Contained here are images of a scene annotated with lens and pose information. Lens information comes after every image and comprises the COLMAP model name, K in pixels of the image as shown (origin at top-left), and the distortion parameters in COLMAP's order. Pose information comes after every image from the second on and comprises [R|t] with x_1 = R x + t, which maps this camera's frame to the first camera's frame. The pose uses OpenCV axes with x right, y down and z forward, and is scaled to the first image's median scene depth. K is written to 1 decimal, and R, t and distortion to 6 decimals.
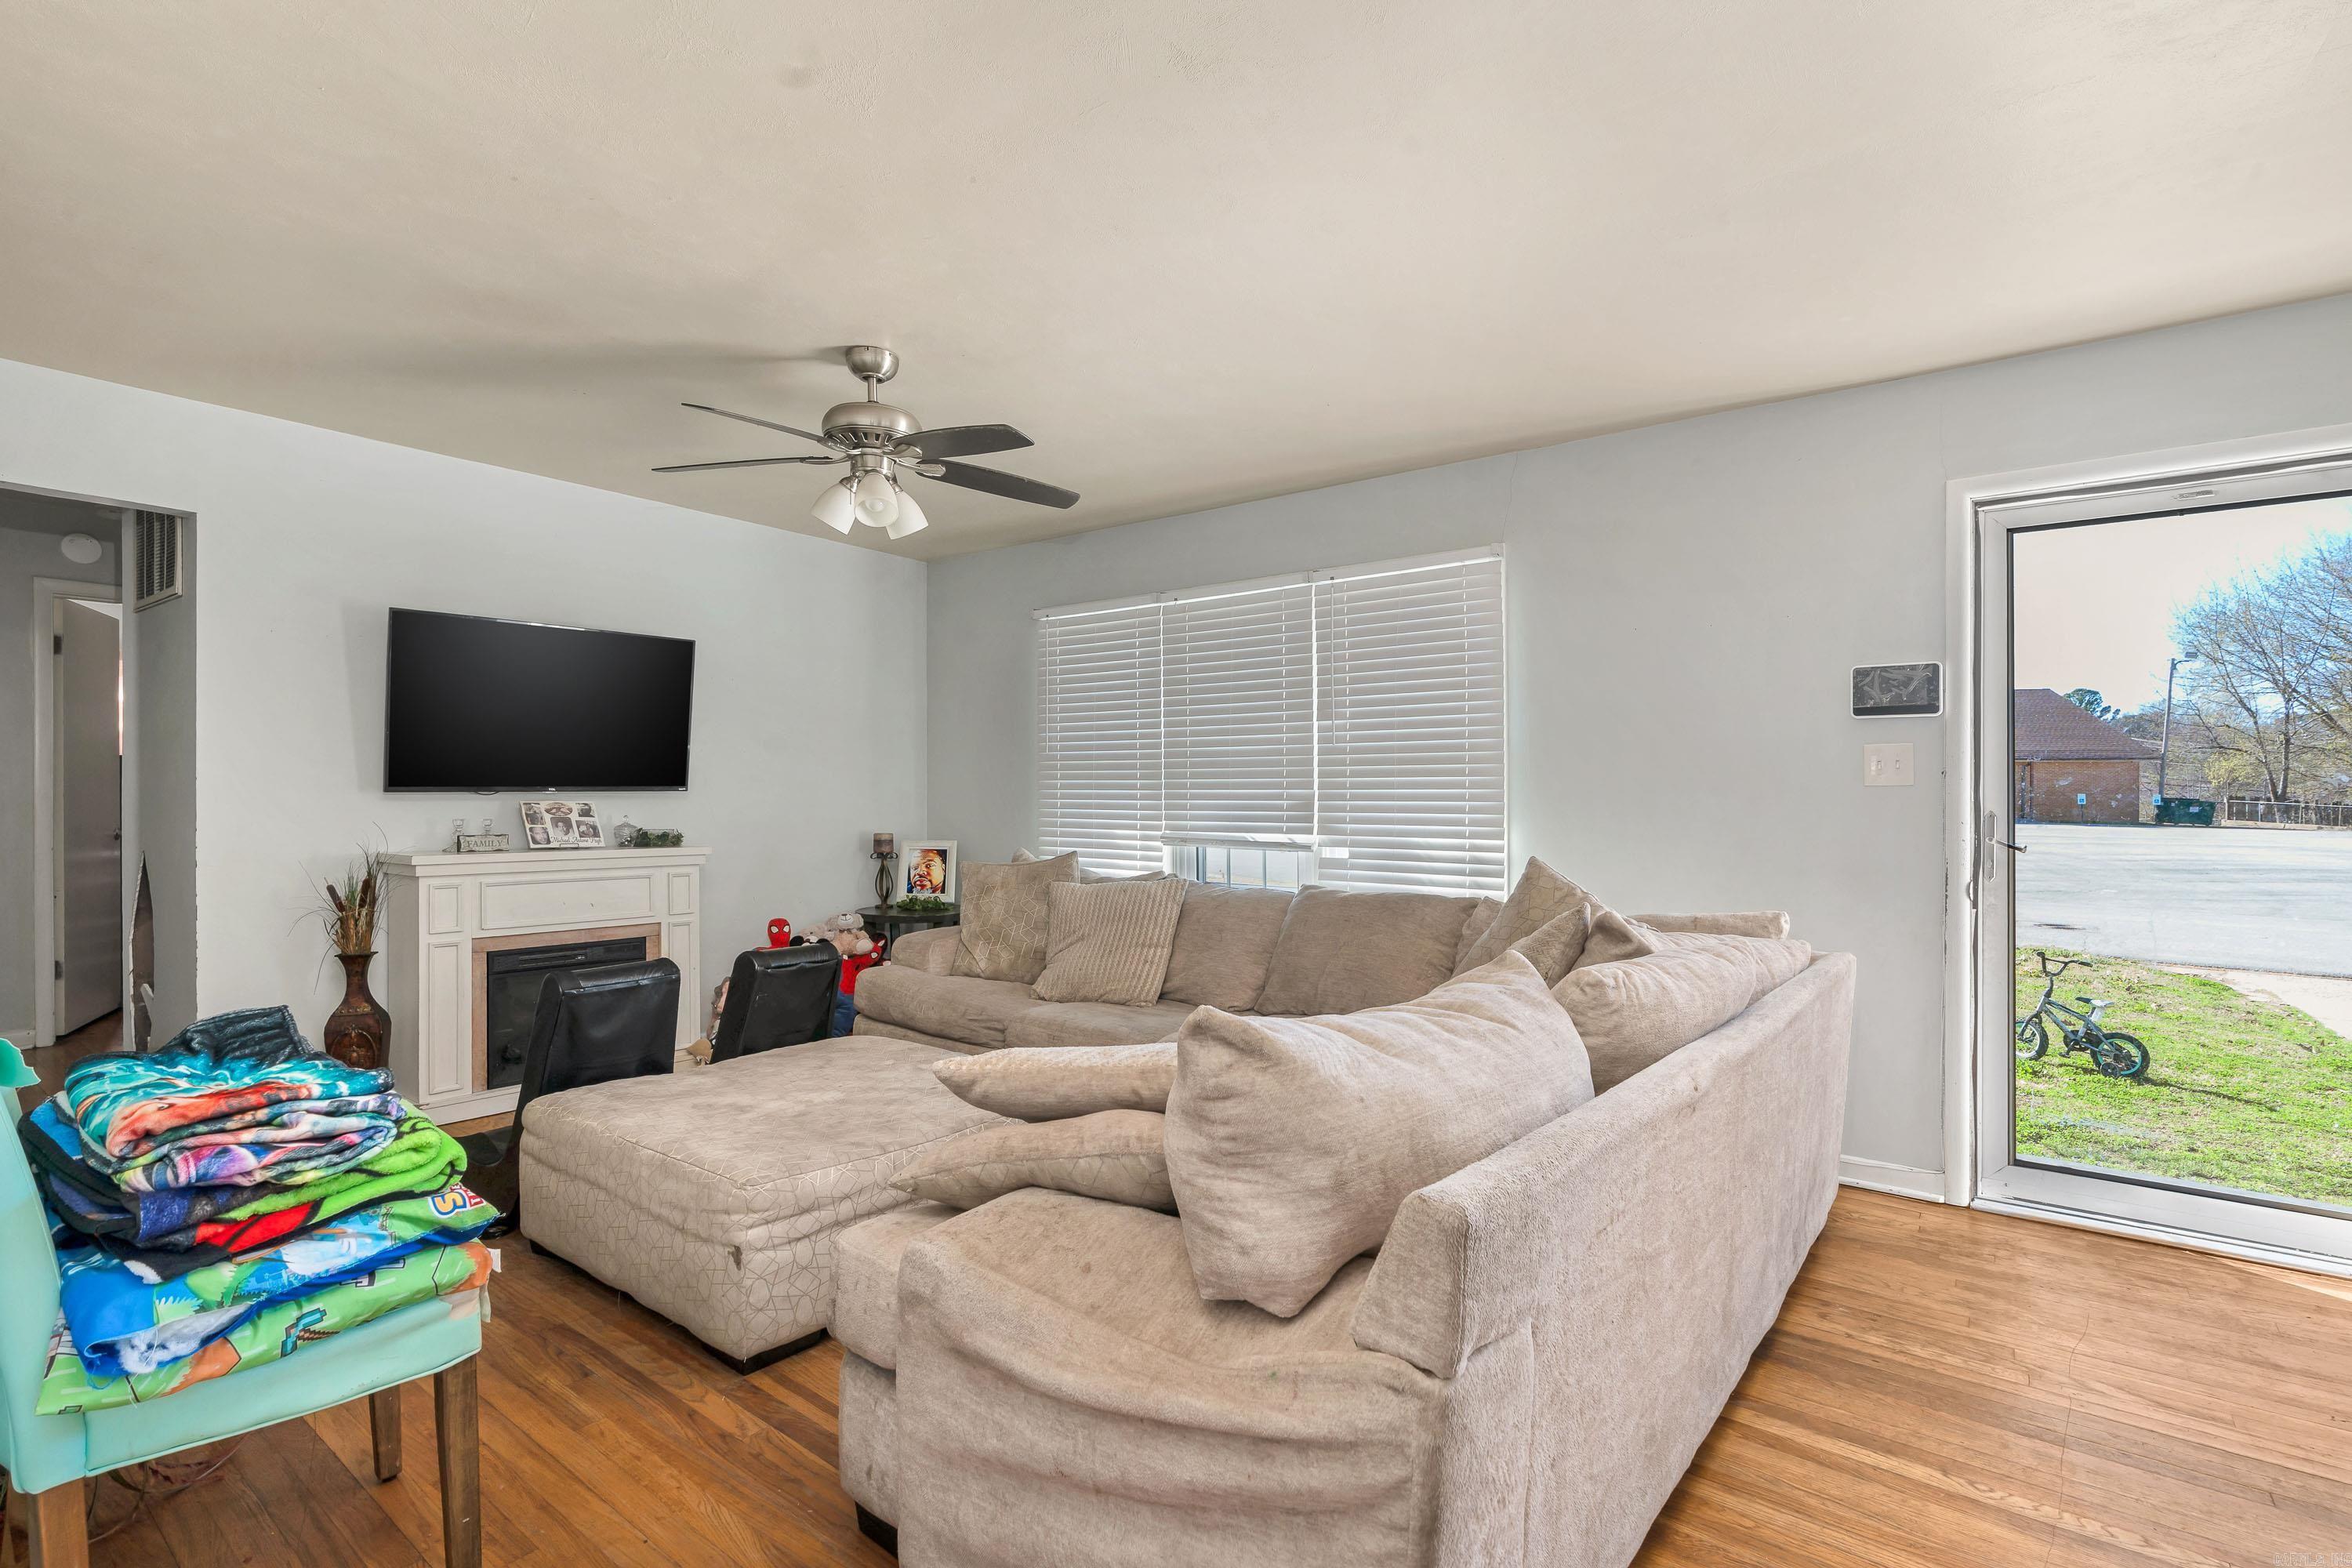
lens RADIAL K [[1131.4, 0, 1170.5], [0, 1131.4, 794.0], [0, 0, 1]] dist [-0.004152, 0.000553]
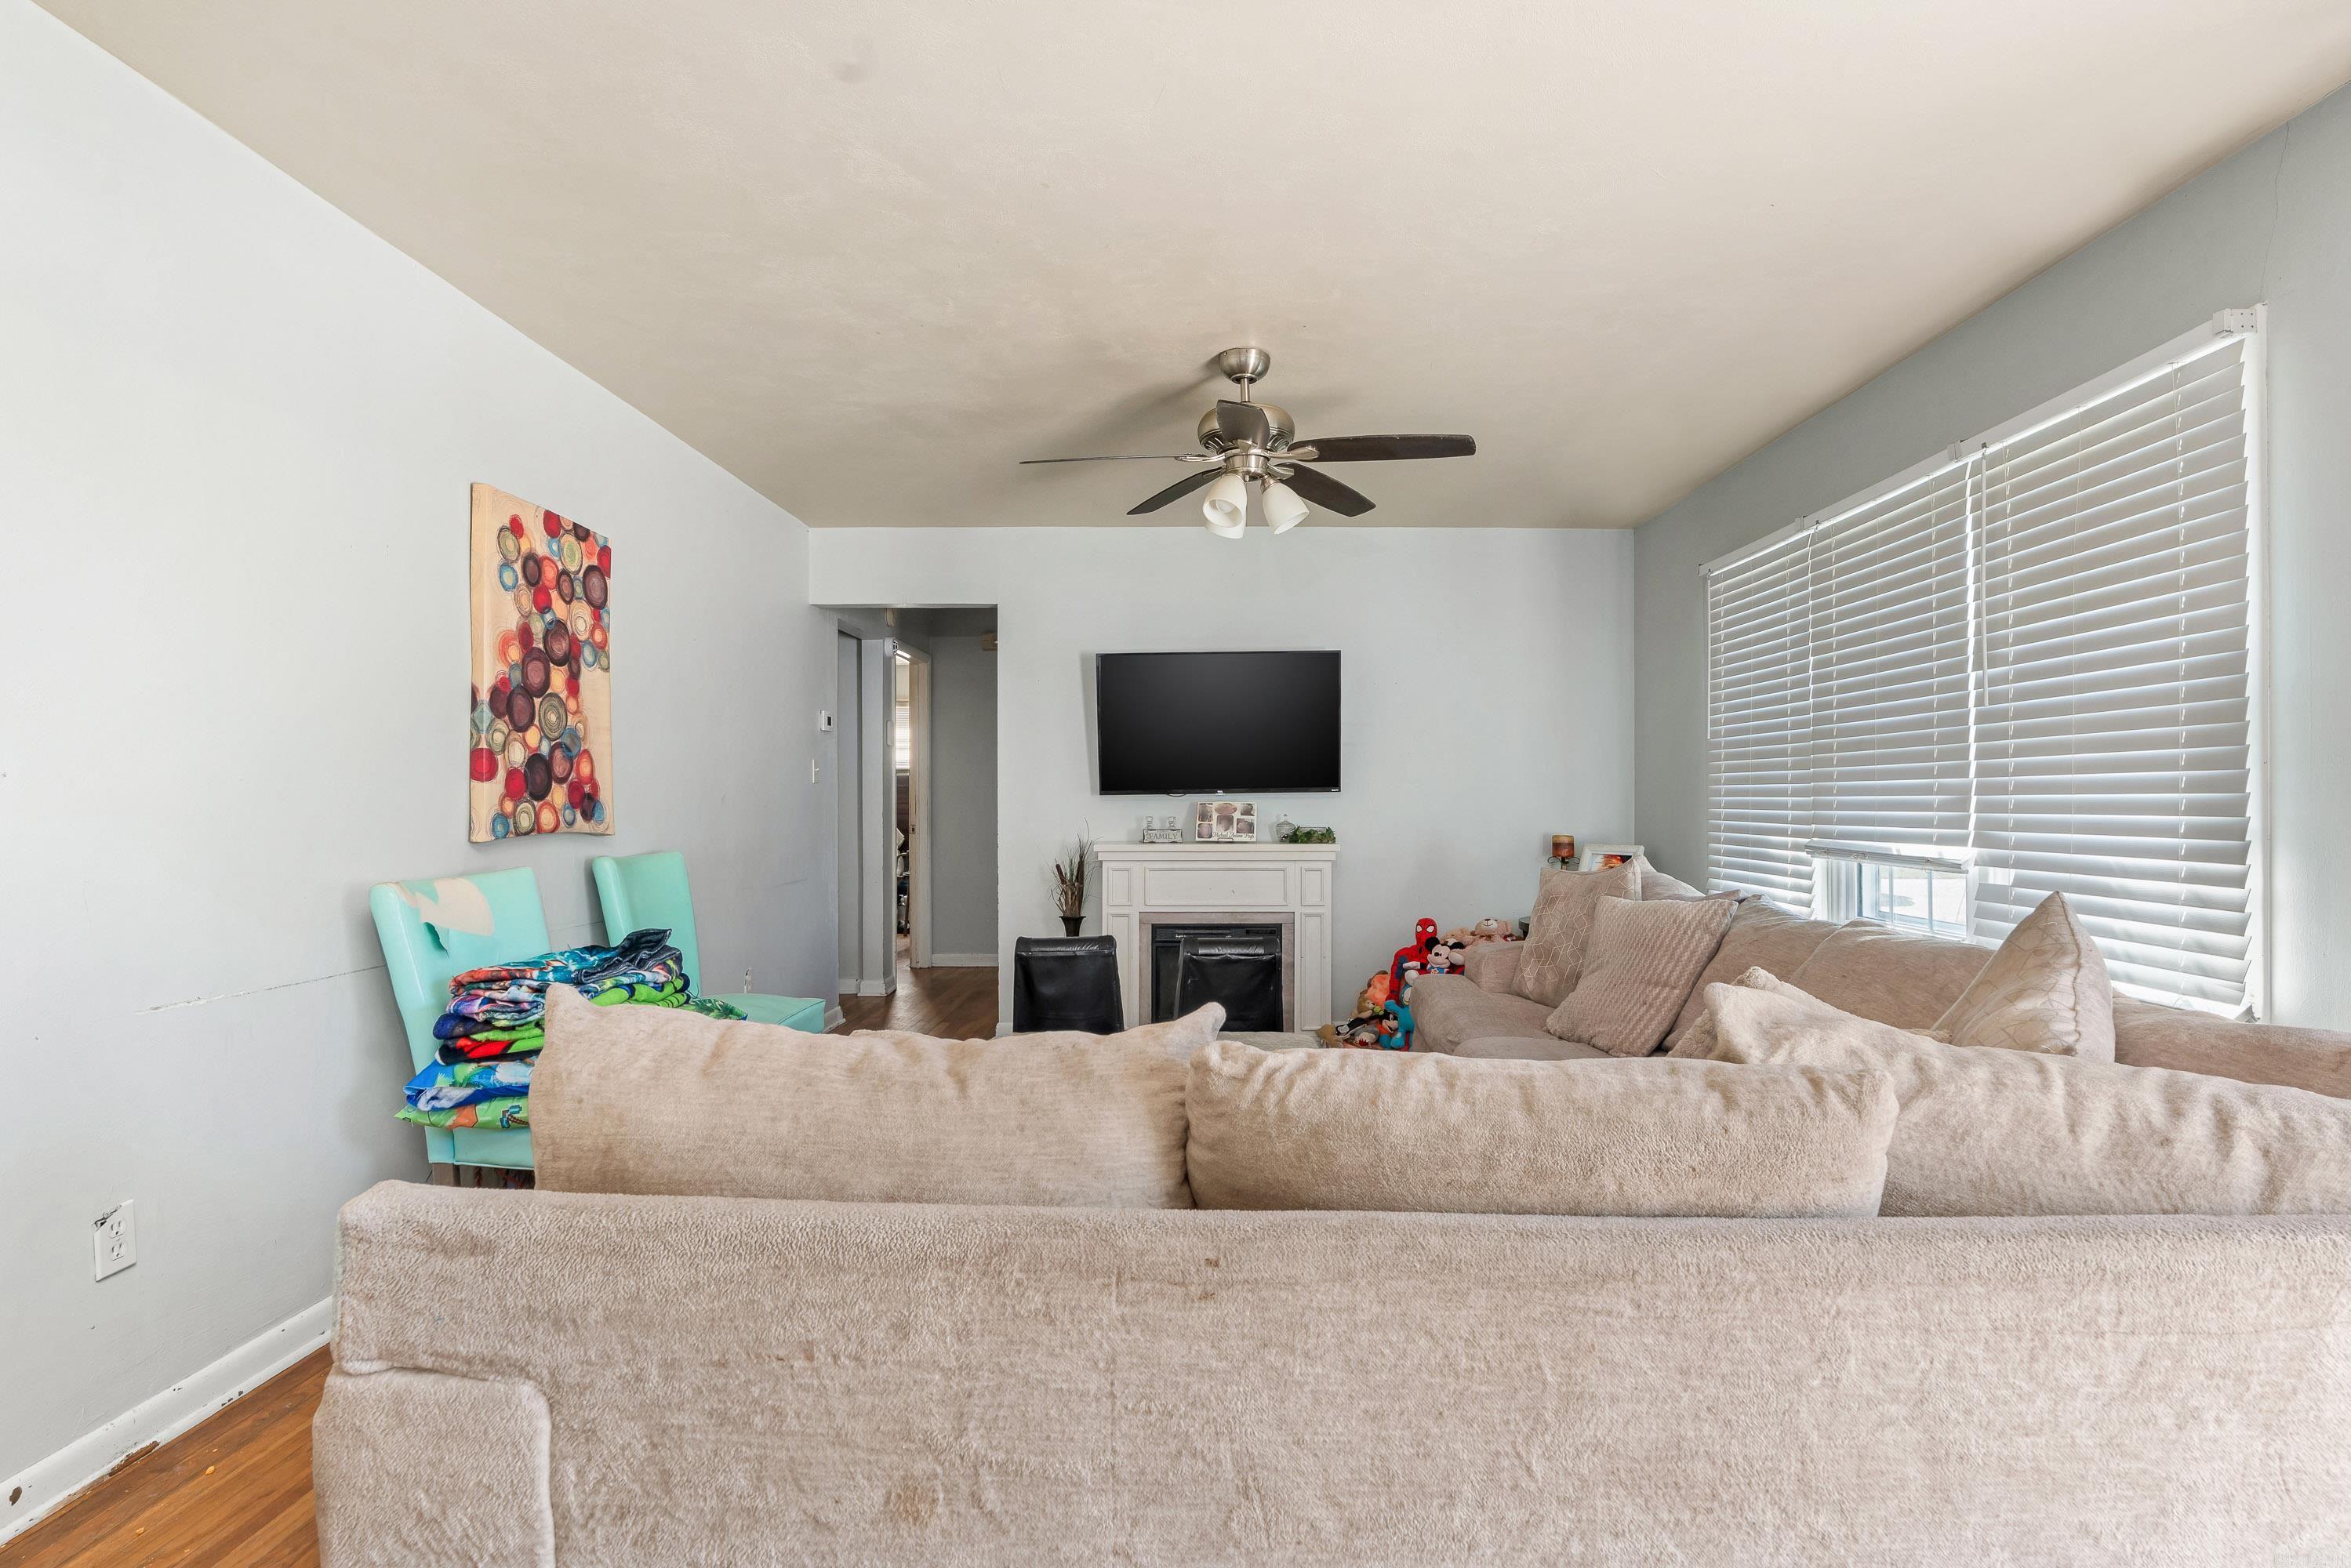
lens RADIAL K [[1131.8, 0, 1180.2], [0, 1131.8, 801.0], [0, 0, 1]] dist [-0.013931, 0.000325]
pose [[0.602516, -0.005923, -0.798085, 0.370754], [0.007940, 0.999967, -0.001427, 0.006895], [0.798067, -0.005477, 0.602543, 0.254593]]
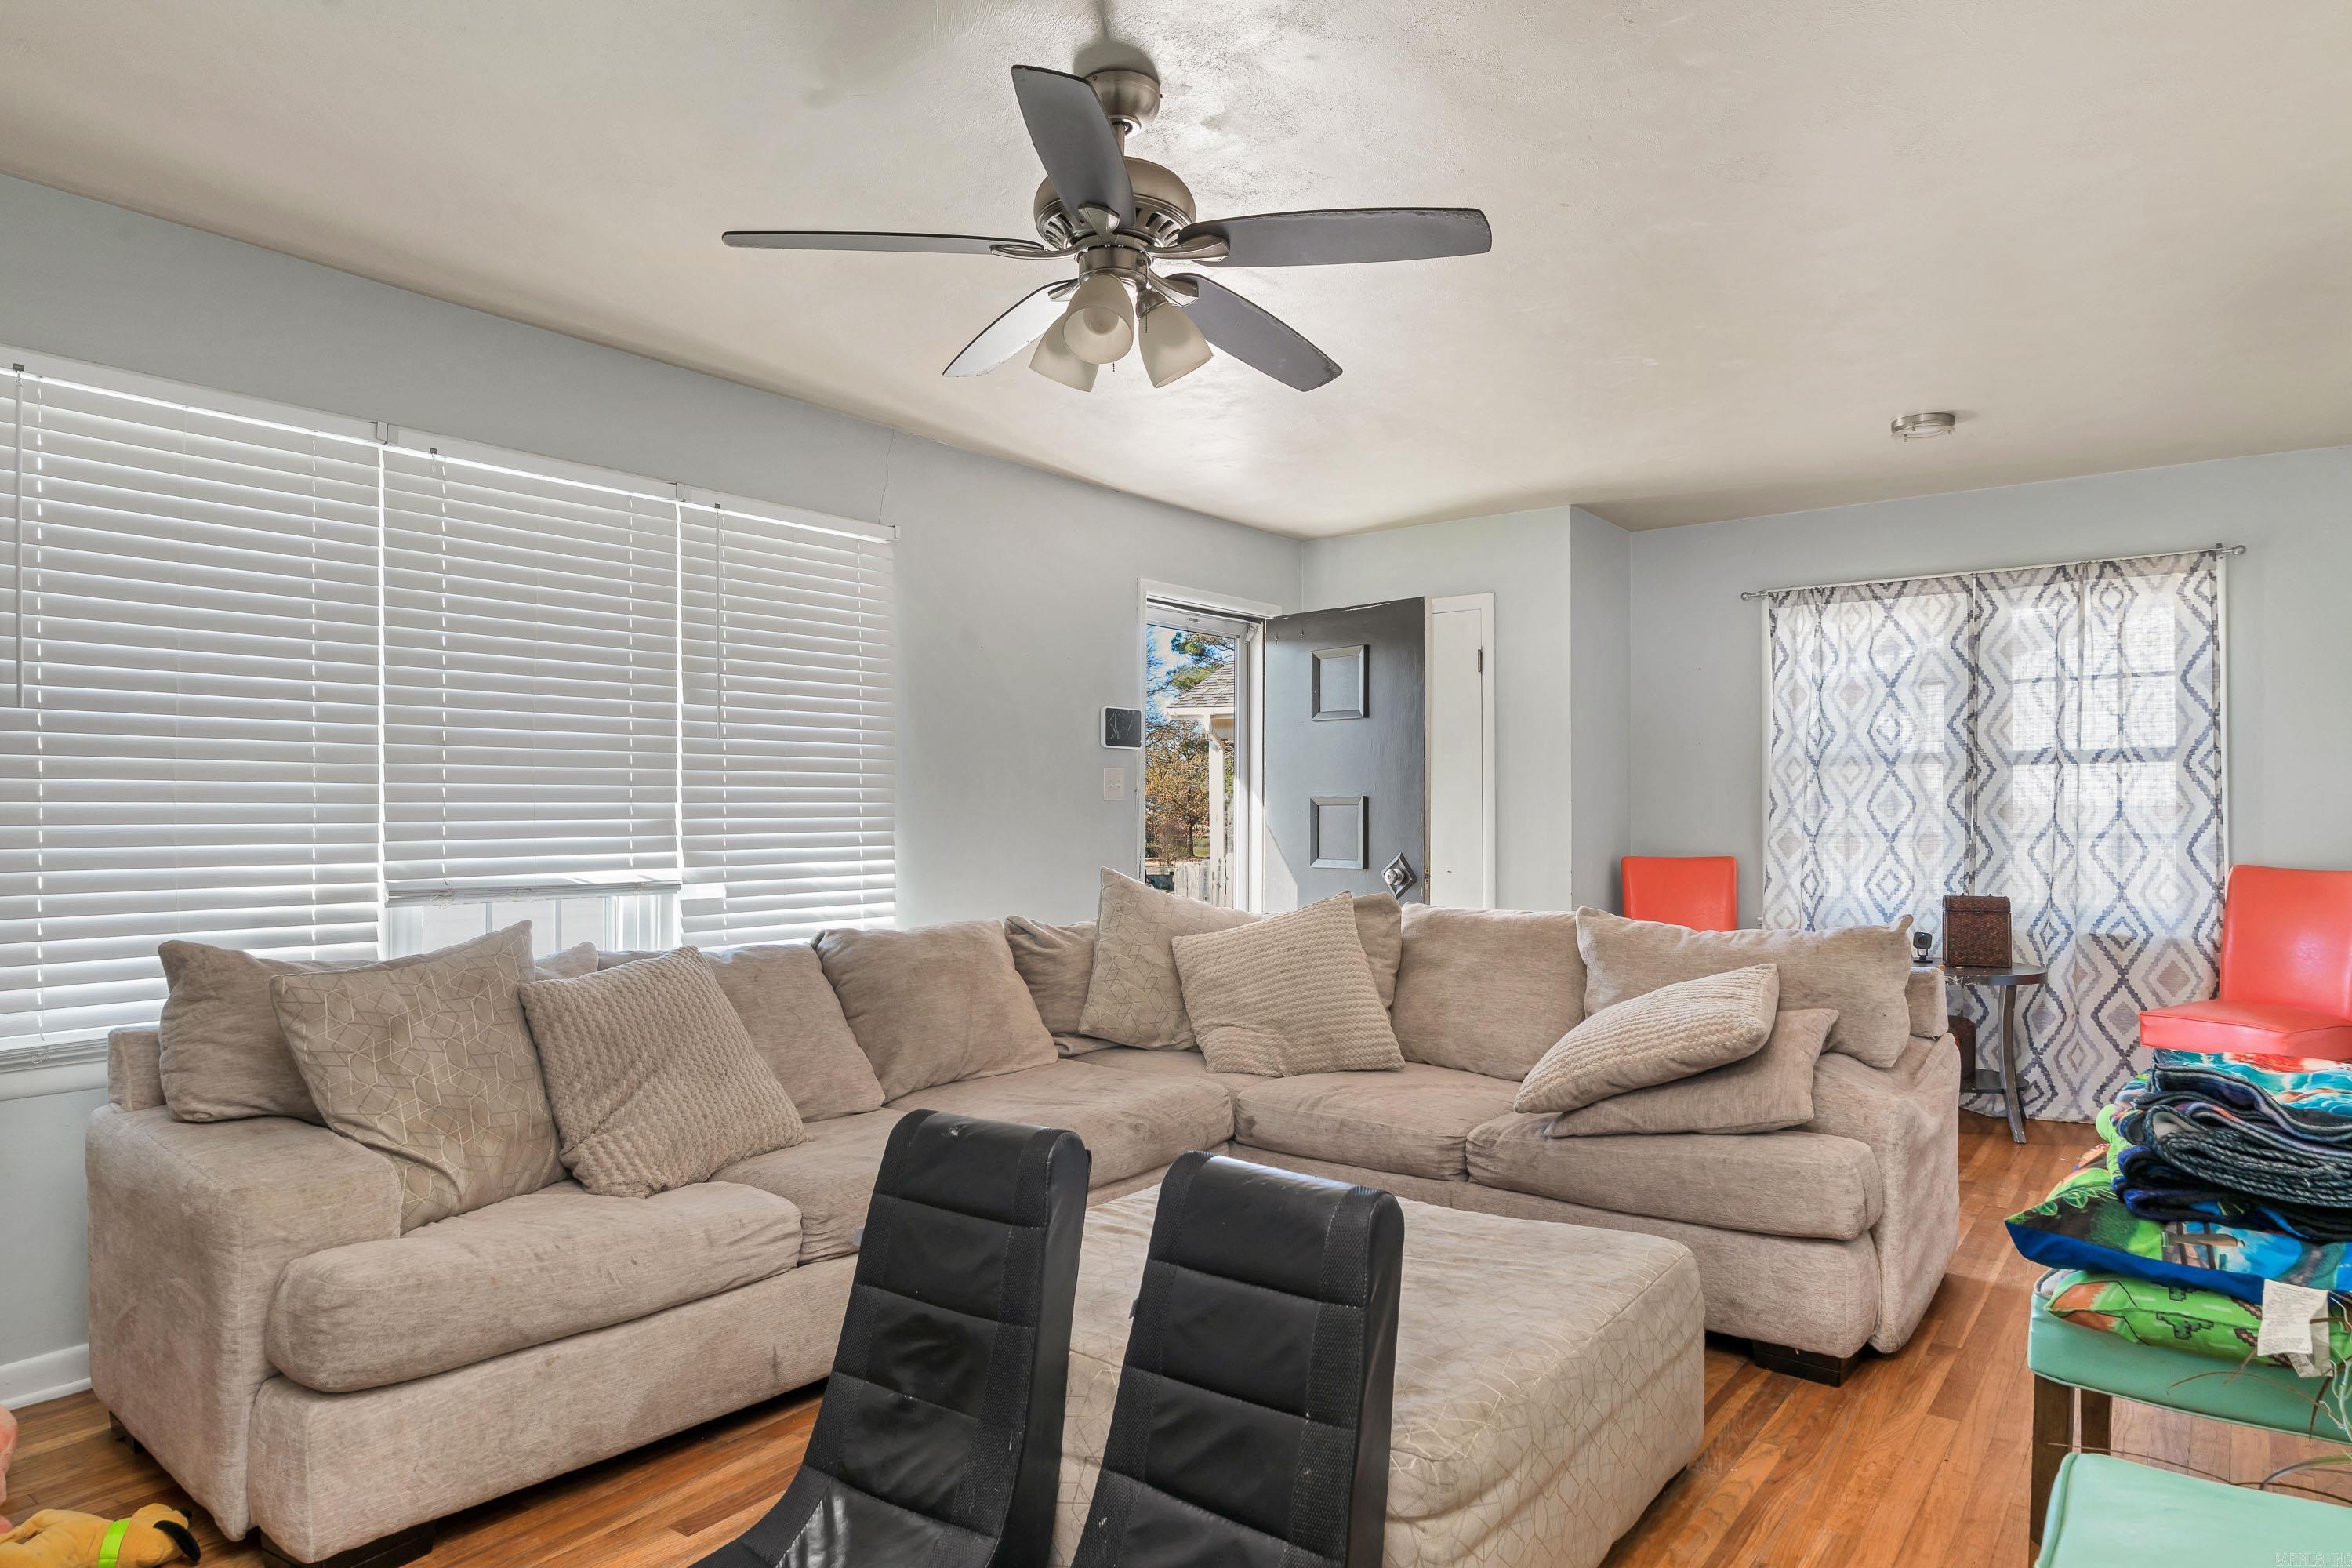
lens RADIAL K [[1440.1, 0, 1176.4], [0, 1440.1, 786.7], [0, 0, 1]] dist [-0.005015, -0.000445]
pose [[-0.035826, 0.012659, 0.999278, -0.761783], [0.003394, 0.999916, -0.012545, -0.001317], [-0.999352, 0.002943, -0.035866, 0.734508]]
